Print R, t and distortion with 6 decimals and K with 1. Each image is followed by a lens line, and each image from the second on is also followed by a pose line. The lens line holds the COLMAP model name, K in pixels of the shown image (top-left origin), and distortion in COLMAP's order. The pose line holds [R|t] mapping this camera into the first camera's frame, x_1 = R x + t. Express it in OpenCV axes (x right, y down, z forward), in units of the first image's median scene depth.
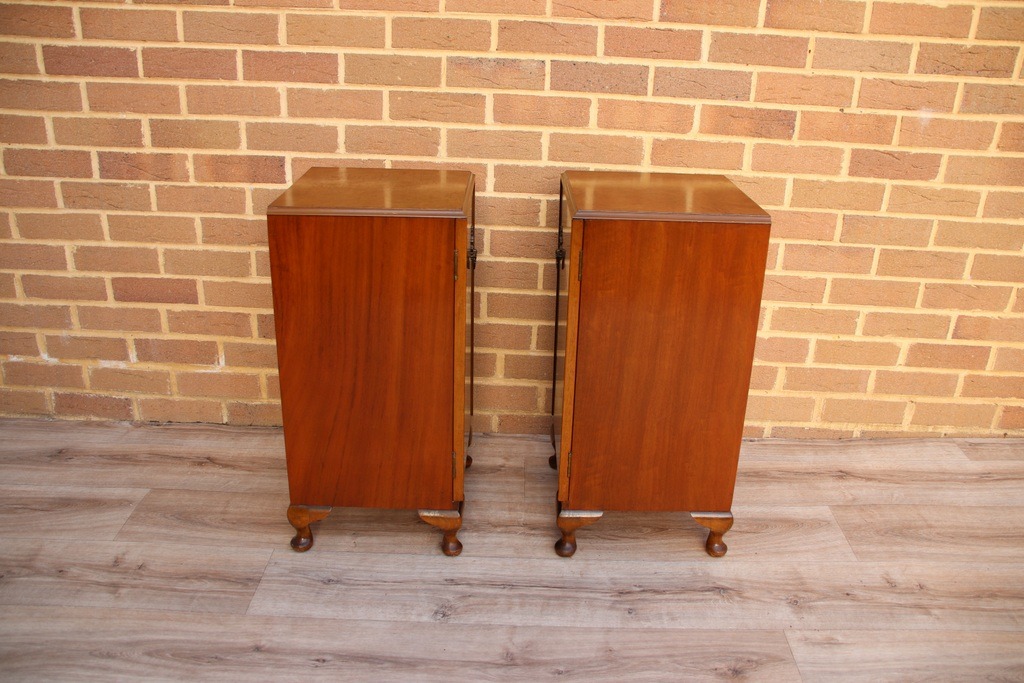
lens RADIAL K [[863.5, 0, 512.5], [0, 863.5, 350.3], [0, 0, 1]] dist [-0.090323, 0.059224]
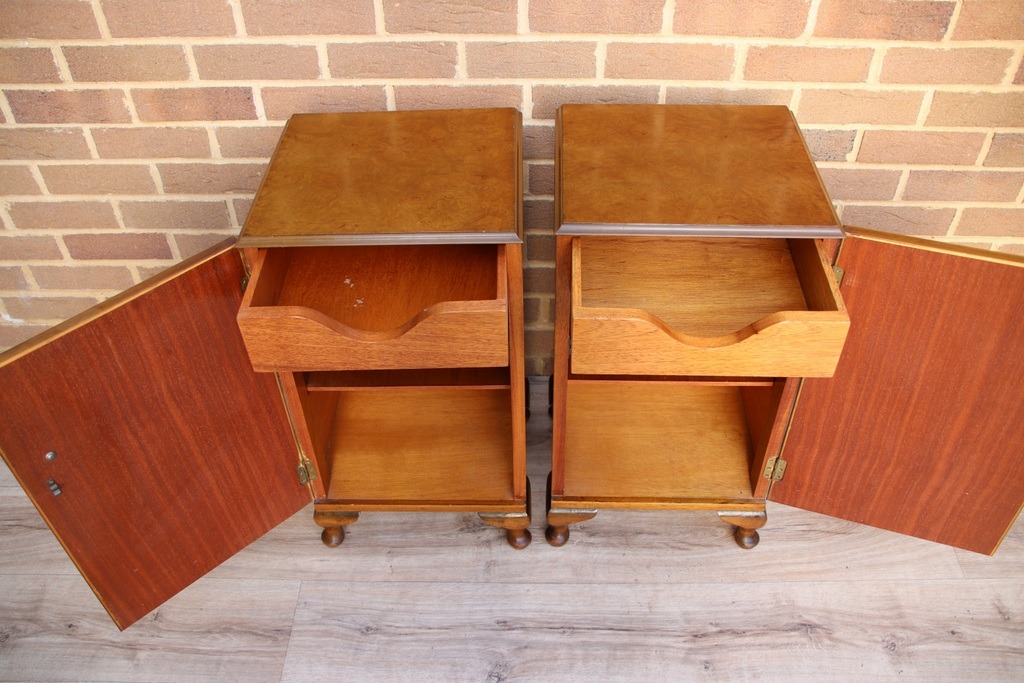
lens RADIAL K [[863.5, 0, 512.5], [0, 863.5, 349.0], [0, 0, 1]] dist [-0.090323, 0.059224]
pose [[0.998954, -0.031475, -0.033179, -0.020985], [0.041038, 0.937119, 0.346588, -0.268030], [0.020184, -0.347587, 0.937431, 0.233698]]
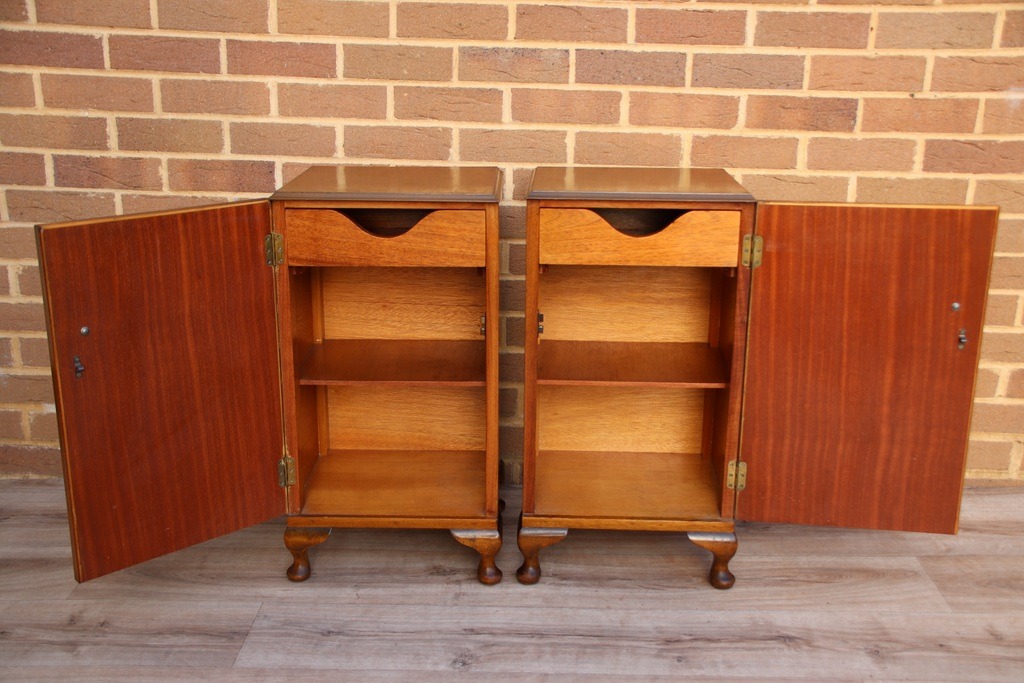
lens RADIAL K [[1134.4, 0, 515.5], [0, 1134.4, 354.1], [0, 0, 1]] dist [0.091439, 0.000000]
pose [[0.999875, -0.013096, -0.008803, -0.011275], [0.012117, 0.994575, -0.103316, 0.097599], [0.010108, 0.103197, 0.994610, -0.150183]]
